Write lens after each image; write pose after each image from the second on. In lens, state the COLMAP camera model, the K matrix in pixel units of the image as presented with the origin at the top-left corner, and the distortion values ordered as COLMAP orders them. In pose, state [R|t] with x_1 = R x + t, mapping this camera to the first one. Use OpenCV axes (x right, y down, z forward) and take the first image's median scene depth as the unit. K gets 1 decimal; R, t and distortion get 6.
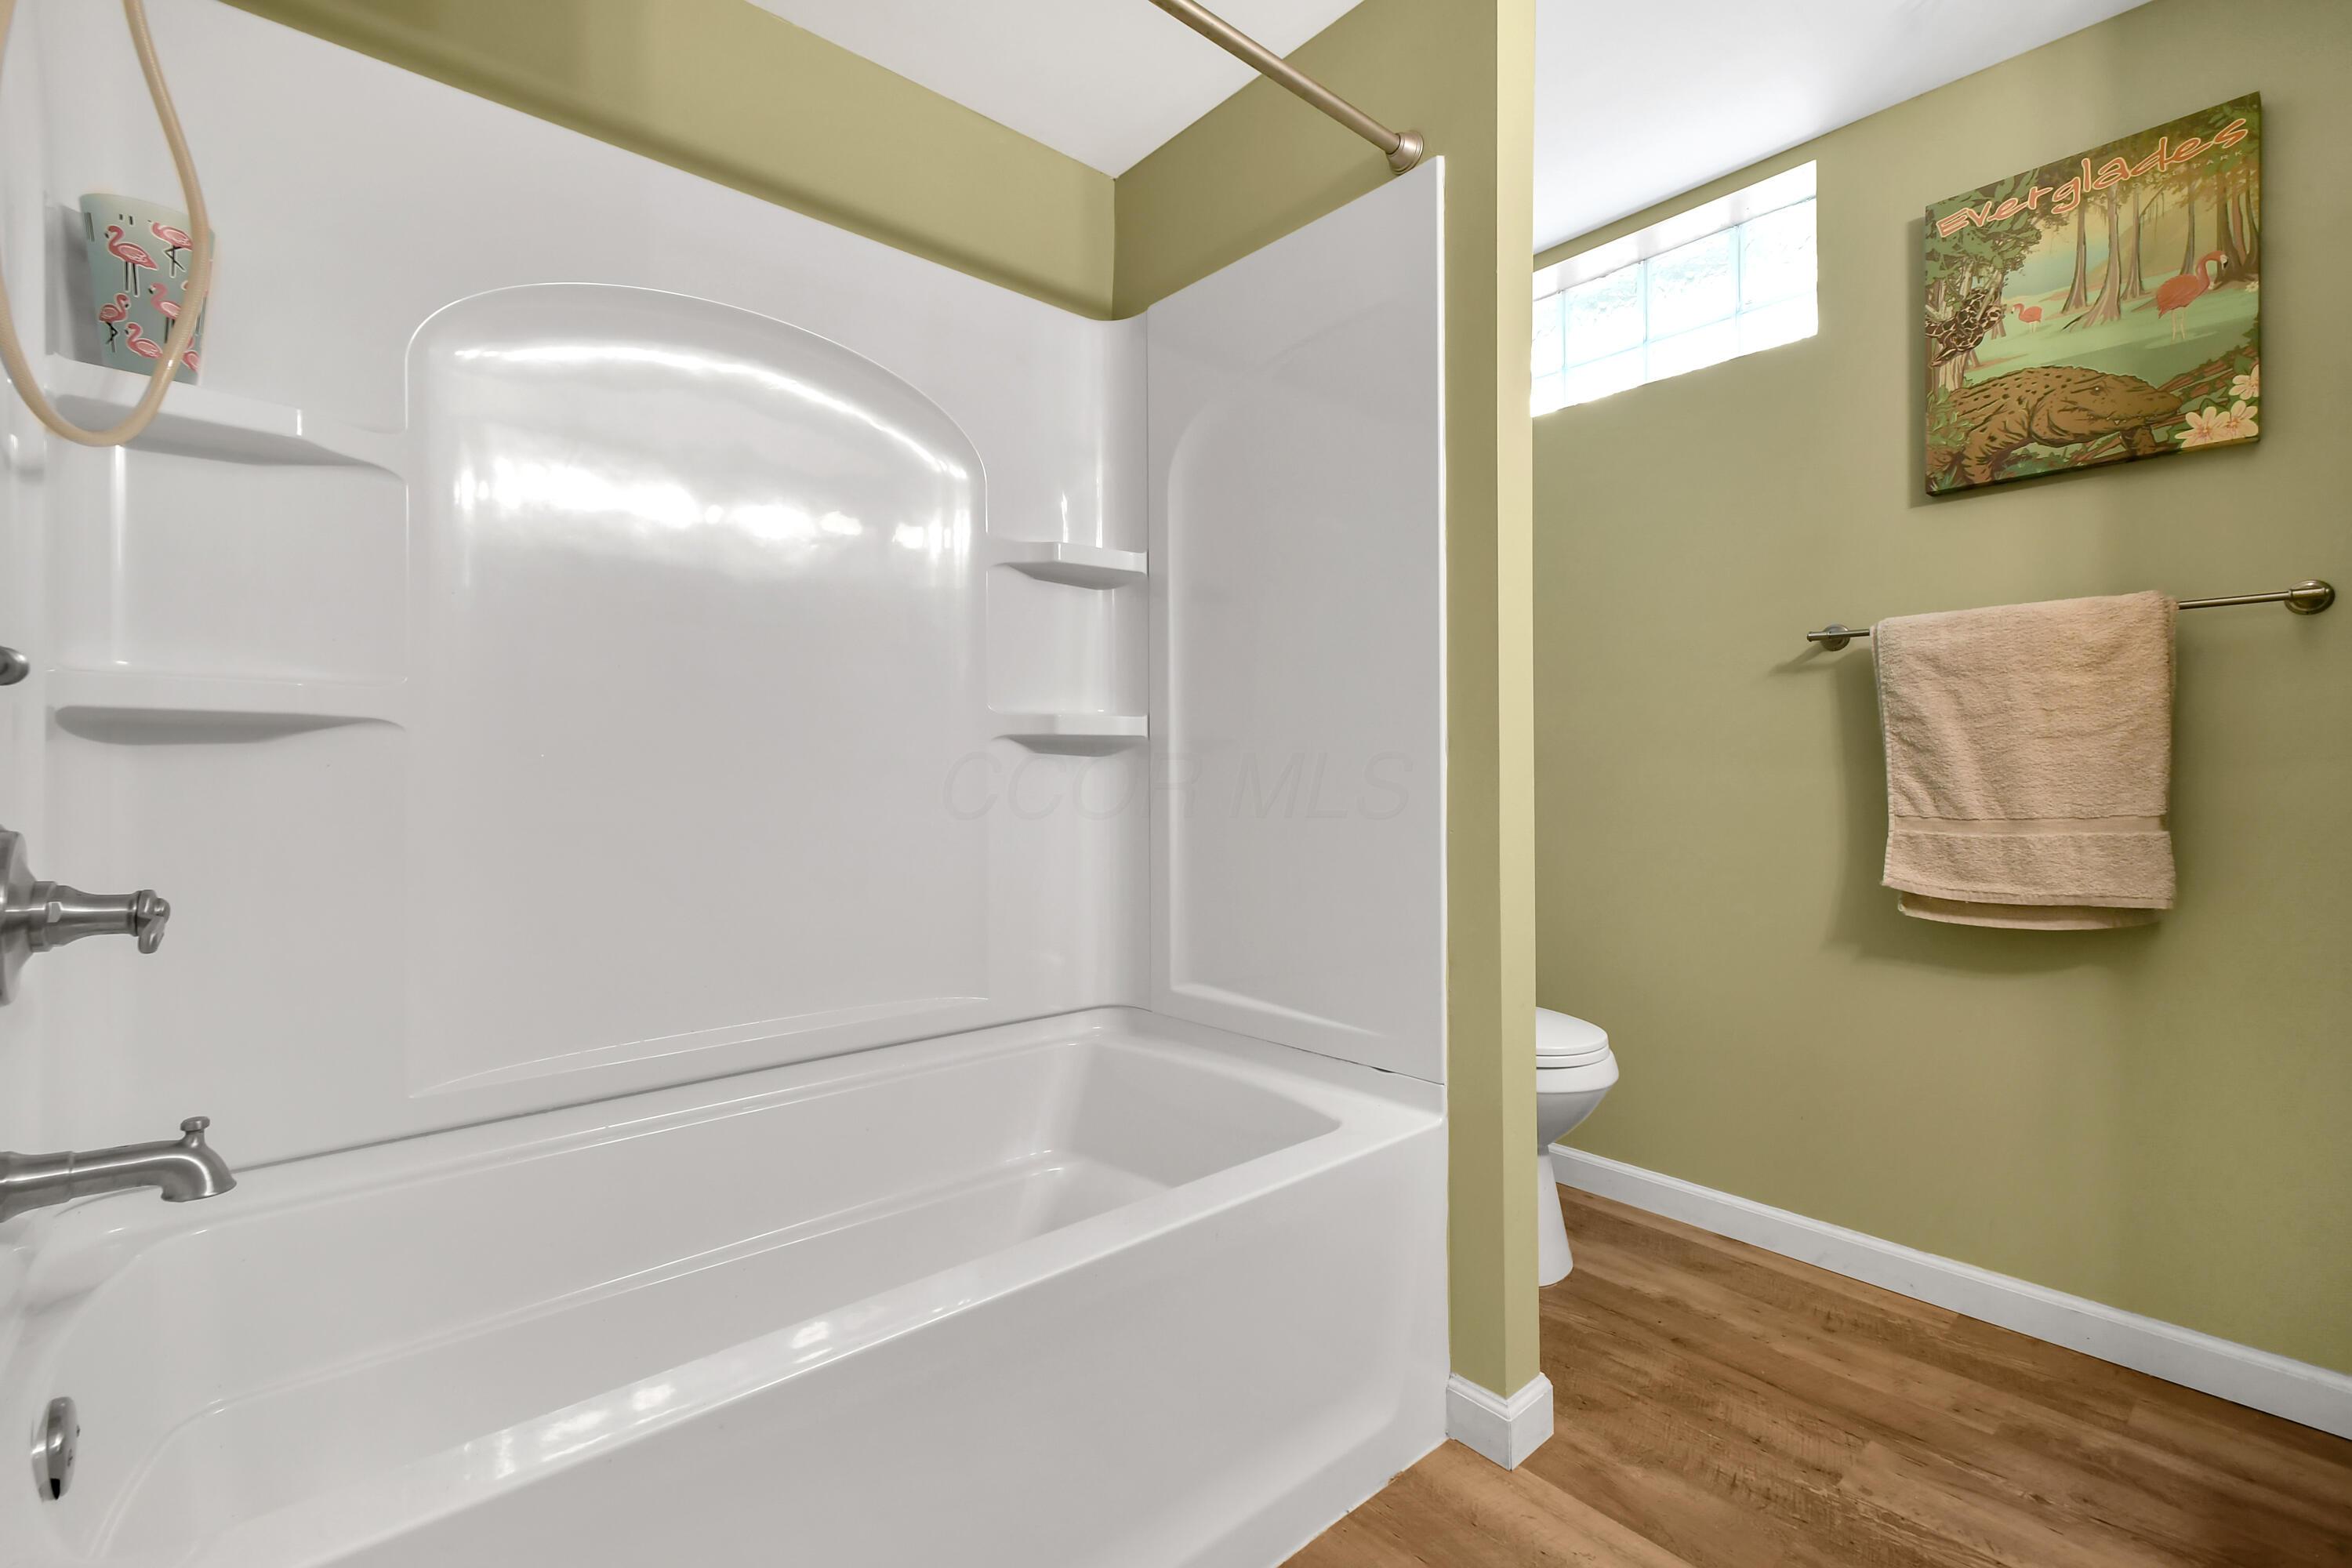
lens RADIAL K [[1040.3, 0, 1172.8], [0, 1040.3, 774.7], [0, 0, 1]] dist [0.014266, -0.000678]
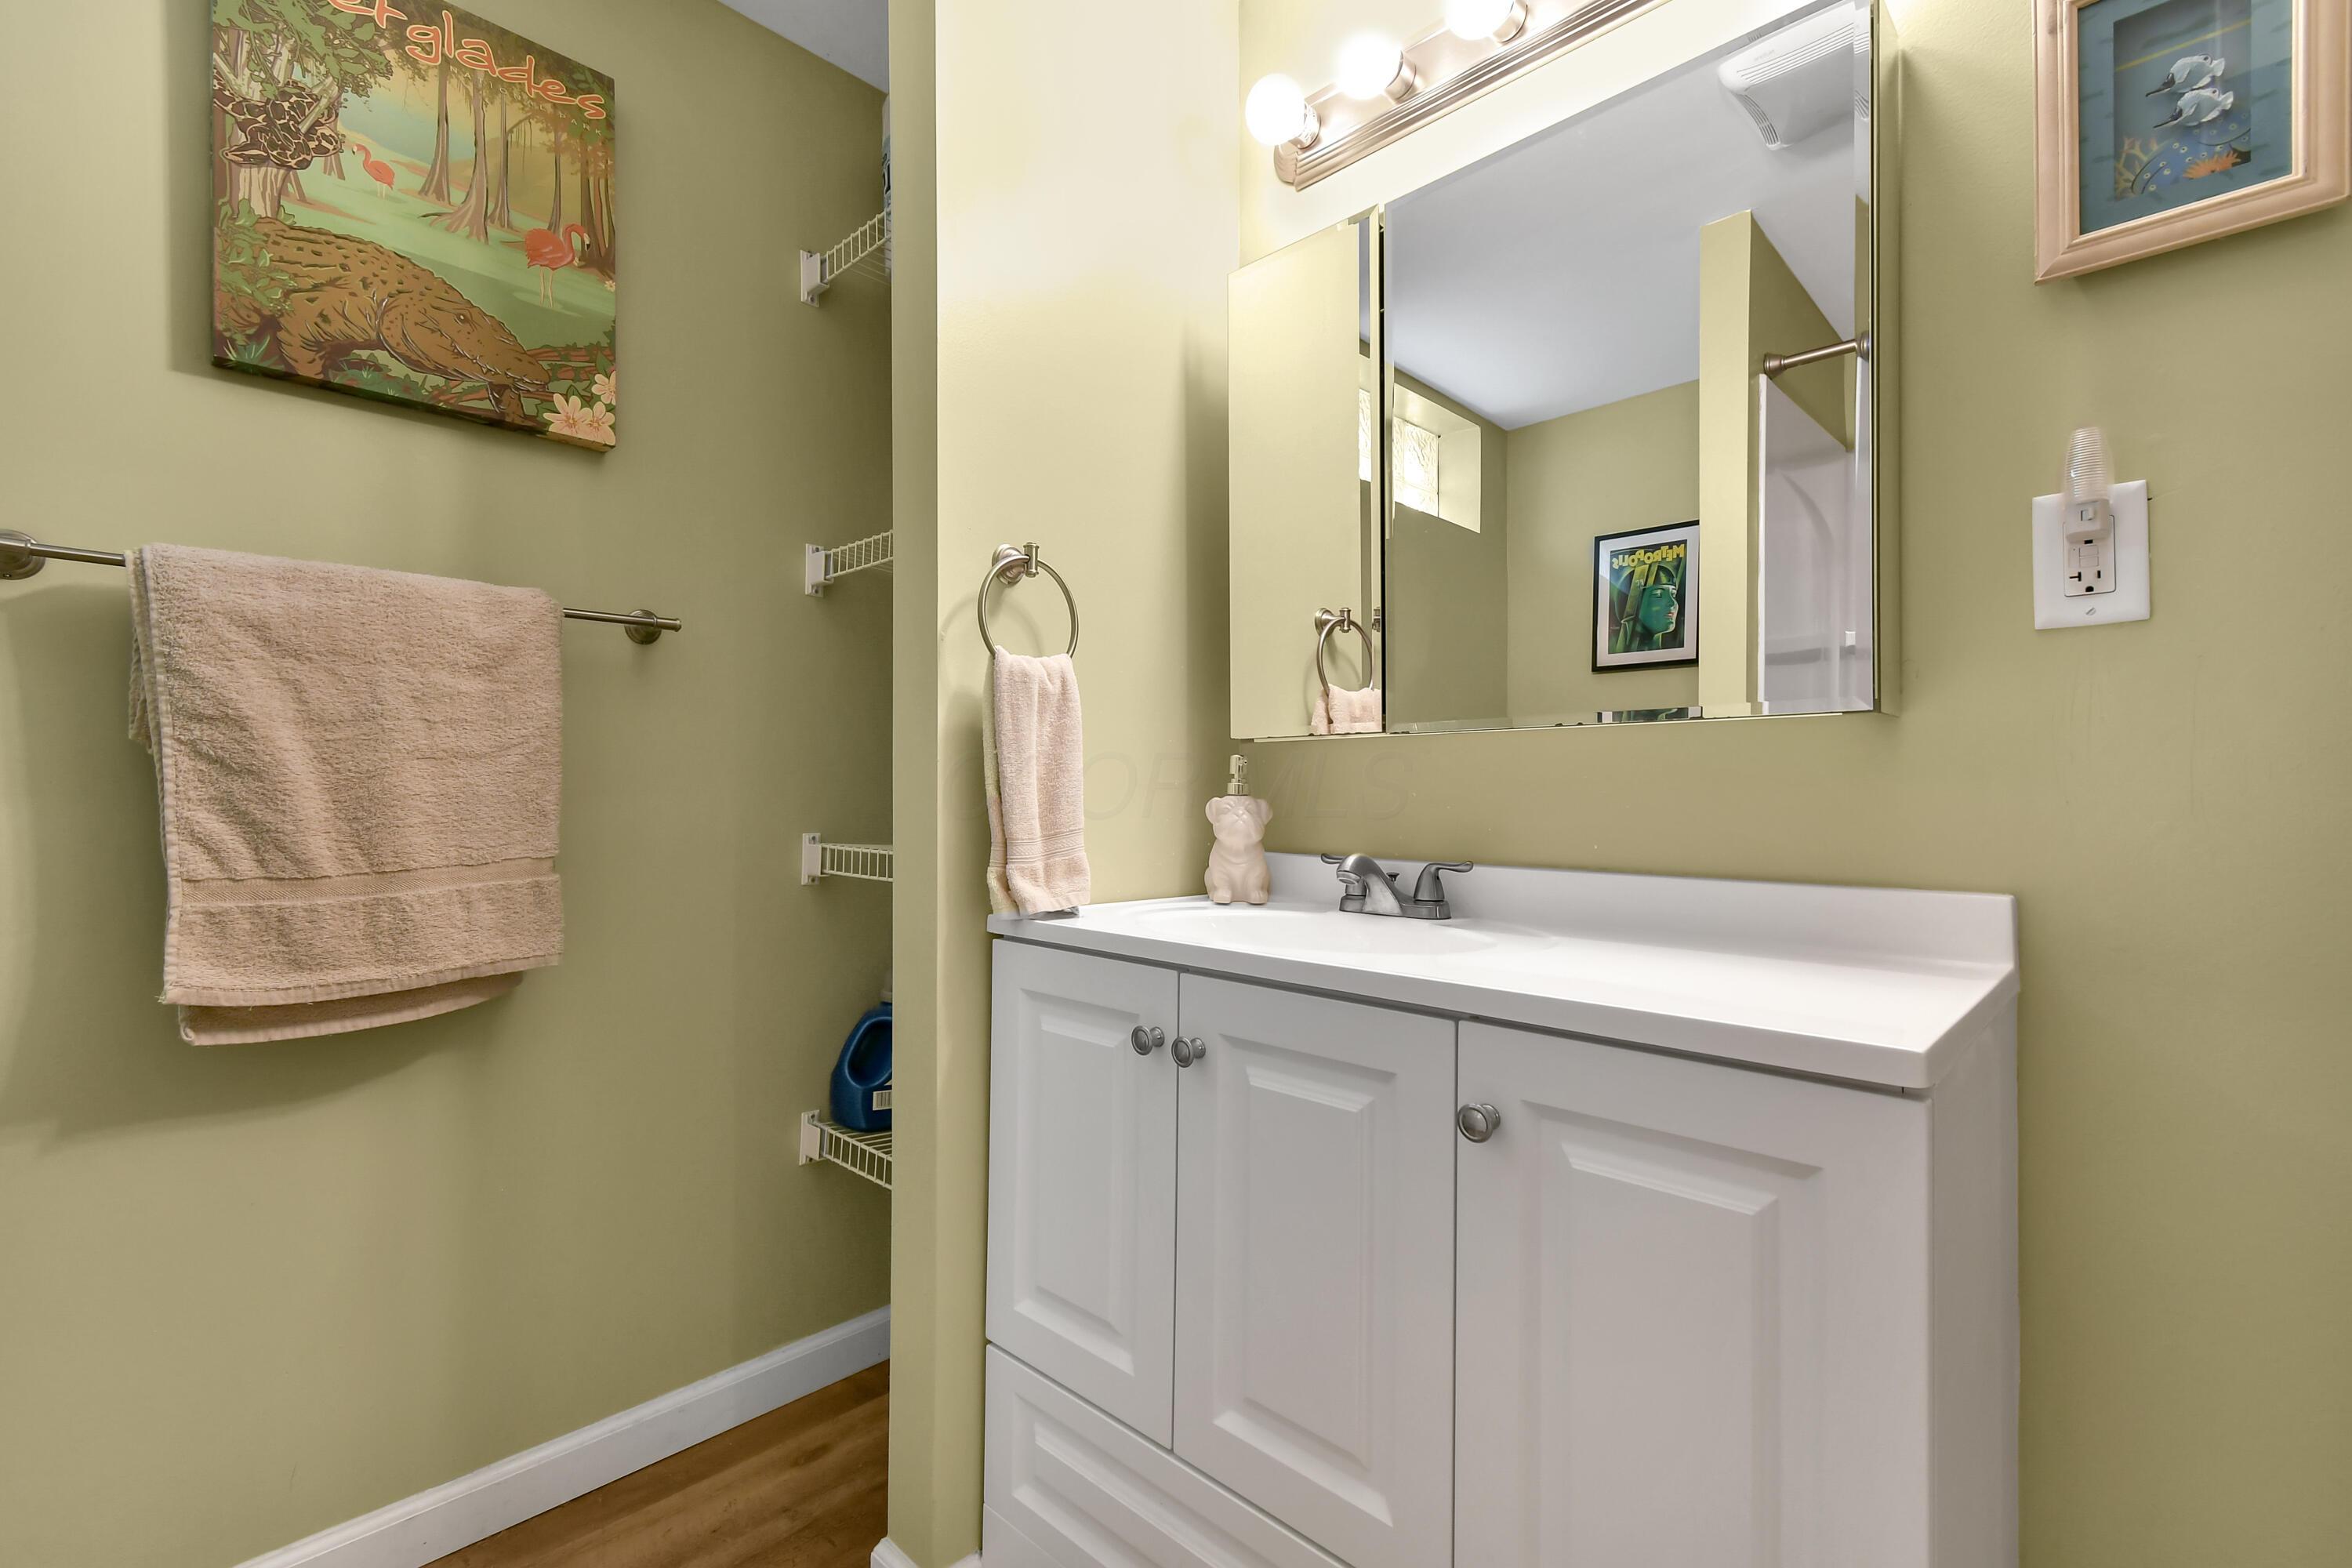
lens RADIAL K [[1040.3, 0, 1174.3], [0, 1040.3, 785.0], [0, 0, 1]] dist [0.014266, -0.000678]
pose [[-0.085265, 0.008210, 0.996324, 0.052660], [-0.000818, 0.999965, -0.008310, -0.010833], [-0.996358, -0.001524, -0.085255, 0.520866]]
